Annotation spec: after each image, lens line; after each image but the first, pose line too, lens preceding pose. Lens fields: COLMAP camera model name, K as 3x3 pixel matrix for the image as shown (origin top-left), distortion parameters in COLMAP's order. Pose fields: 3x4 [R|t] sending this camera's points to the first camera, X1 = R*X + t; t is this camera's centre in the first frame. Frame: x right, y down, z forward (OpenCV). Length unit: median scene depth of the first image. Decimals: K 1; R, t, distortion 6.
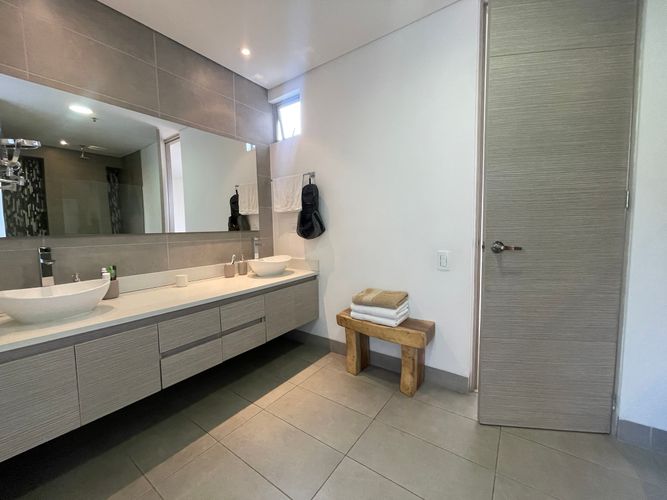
lens RADIAL K [[267.5, 0, 334.7], [0, 267.5, 249.7], [0, 0, 1]] dist [-0.003586, 0.000680]
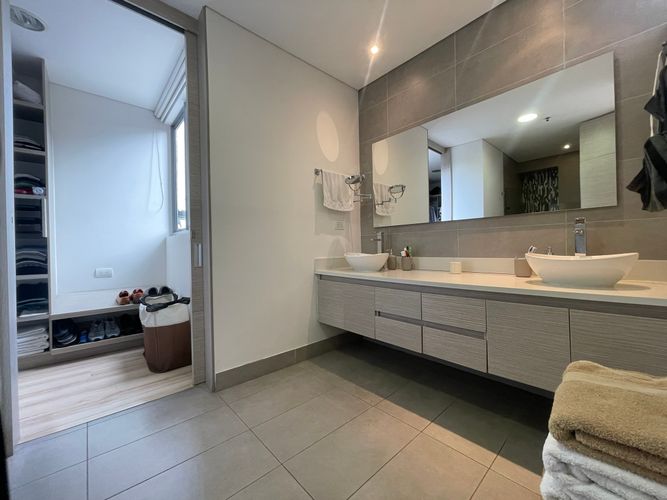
lens RADIAL K [[267.5, 0, 334.1], [0, 267.5, 247.6], [0, 0, 1]] dist [-0.003586, 0.000680]
pose [[-0.212313, 0.022634, -0.976940, 0.479402], [-0.049535, 0.998197, 0.033892, 0.031084], [0.975945, 0.055589, -0.210809, 0.765569]]
